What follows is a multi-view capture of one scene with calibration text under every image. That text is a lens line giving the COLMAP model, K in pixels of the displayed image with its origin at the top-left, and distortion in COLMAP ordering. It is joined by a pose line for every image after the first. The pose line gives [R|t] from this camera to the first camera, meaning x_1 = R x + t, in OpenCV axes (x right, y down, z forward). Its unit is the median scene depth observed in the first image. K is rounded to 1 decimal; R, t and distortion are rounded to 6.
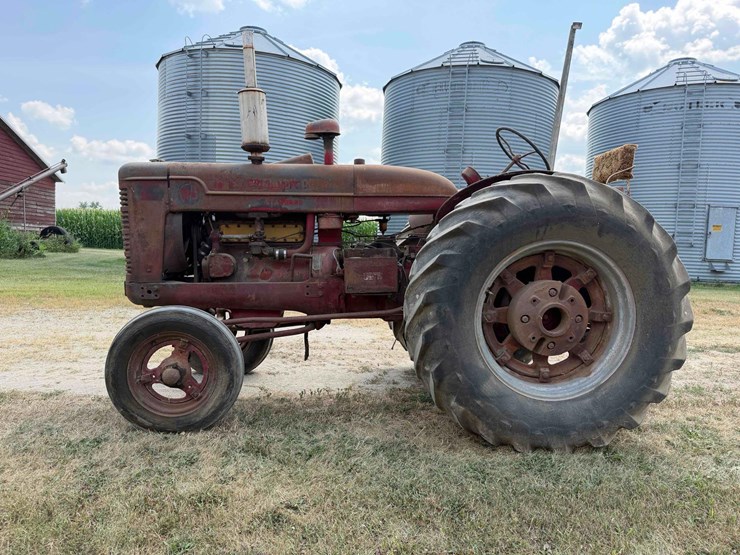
lens RADIAL K [[526.4, 0, 376.2], [0, 526.4, 283.2], [0, 0, 1]] dist [0.048932, -0.066874]
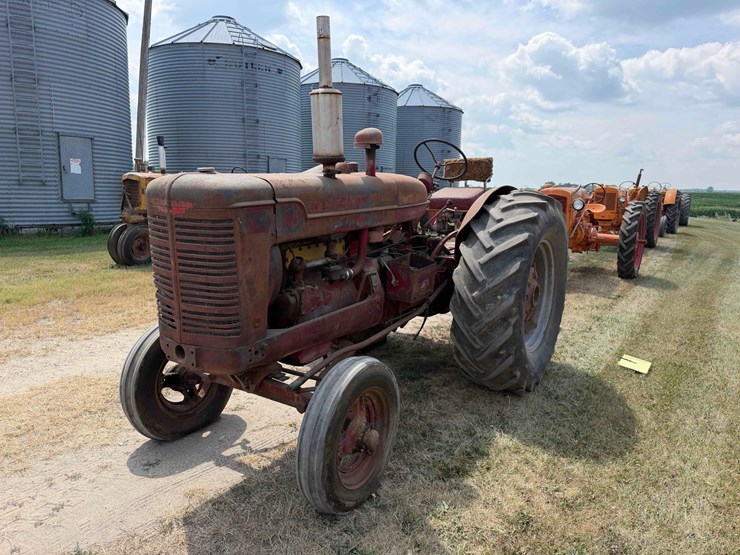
lens RADIAL K [[526.4, 0, 376.2], [0, 526.4, 283.2], [0, 0, 1]] dist [0.048932, -0.066874]
pose [[0.599552, -0.164942, 0.783155, -0.912147], [0.065265, 0.985350, 0.157562, -0.191765], [-0.797670, -0.043354, 0.601534, 0.420834]]
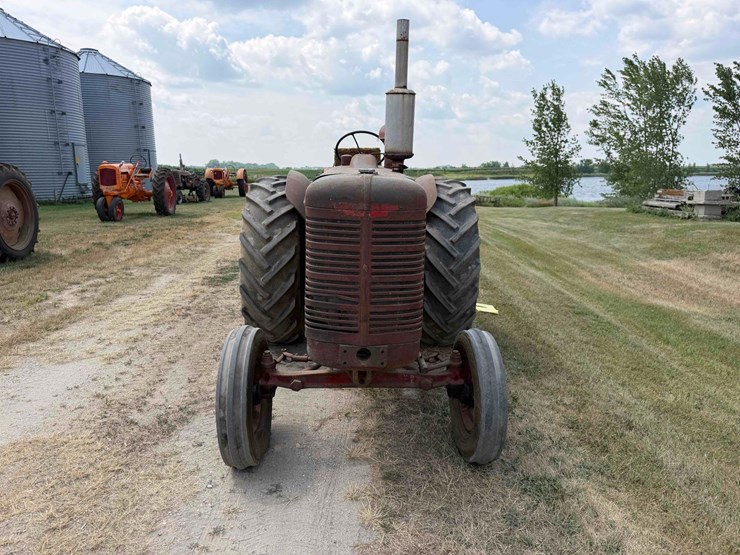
lens RADIAL K [[519.5, 0, 373.8], [0, 519.5, 281.4], [0, 0, 1]] dist [0.074296, -0.057281]
pose [[0.039314, -0.241461, 0.969614, -1.196105], [0.074502, 0.968371, 0.238131, -0.270735], [-0.996446, 0.062876, 0.056059, 1.030864]]
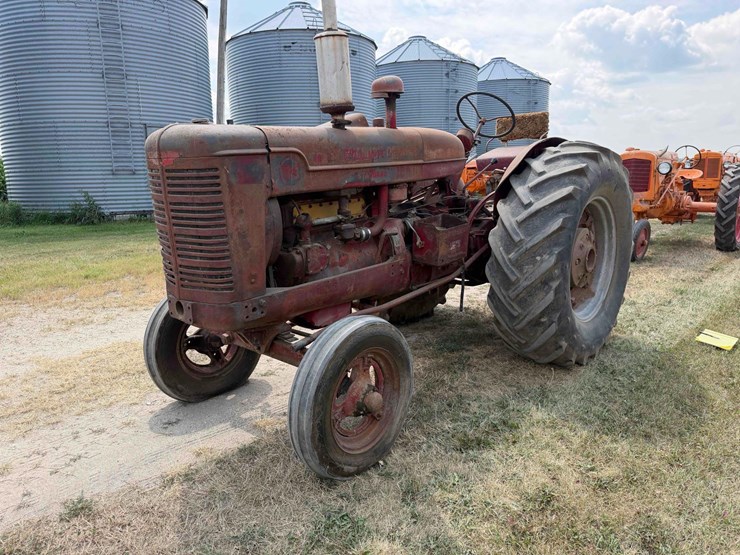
lens RADIAL K [[526.4, 0, 376.2], [0, 526.4, 283.2], [0, 0, 1]] dist [0.048932, -0.066874]
pose [[0.720442, -0.189035, 0.667254, -0.797149], [0.100937, 0.980471, 0.168788, -0.127140], [-0.686130, -0.054251, 0.725453, 0.363378]]
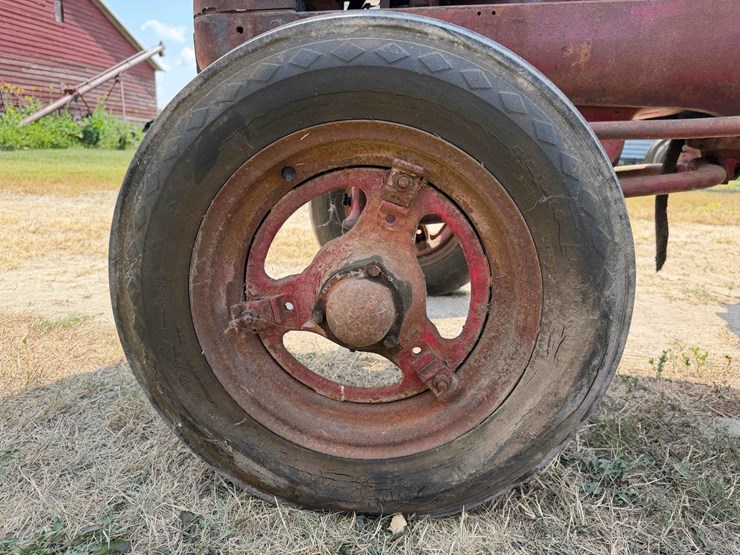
lens RADIAL K [[519.5, 0, 373.8], [0, 519.5, 281.4], [0, 0, 1]] dist [0.074296, -0.057281]
pose [[0.983195, 0.037865, -0.178589, -0.301409], [-0.008507, 0.986694, 0.162367, 0.109858], [0.182360, -0.158119, 0.970434, 0.687740]]
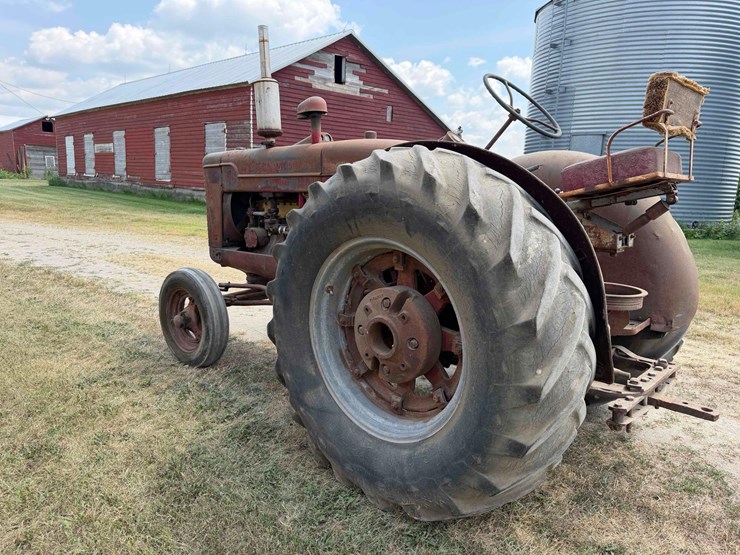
lens RADIAL K [[519.5, 0, 373.8], [0, 519.5, 281.4], [0, 0, 1]] dist [0.074296, -0.057281]
pose [[0.683709, 0.125358, -0.718907, 0.766849], [-0.064027, 0.991641, 0.112022, -0.087754], [0.726940, -0.030561, 0.686021, 0.407588]]
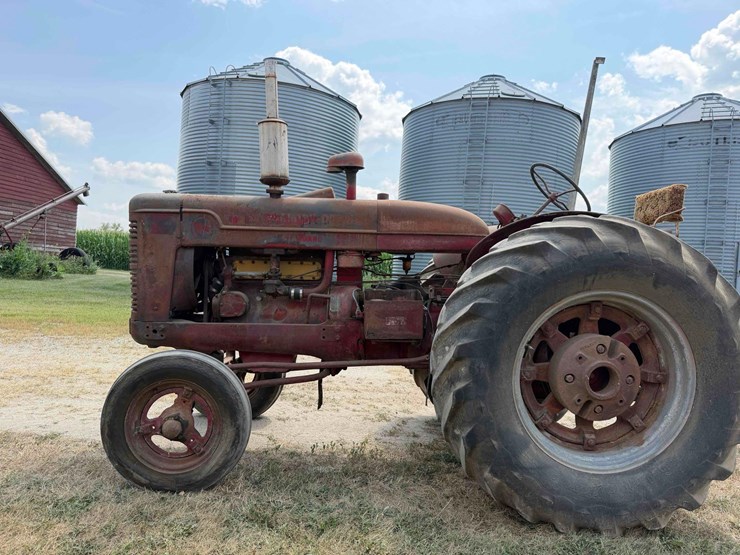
lens RADIAL K [[527.0, 0, 370.0], [0, 527.0, 277.5], [0, 0, 1]] dist [0.043941, -0.059875]
pose [[0.998980, 0.025857, -0.037013, -0.019668], [-0.028069, 0.997770, -0.060563, -0.032693], [0.035364, 0.061540, 0.997478, 0.081438]]
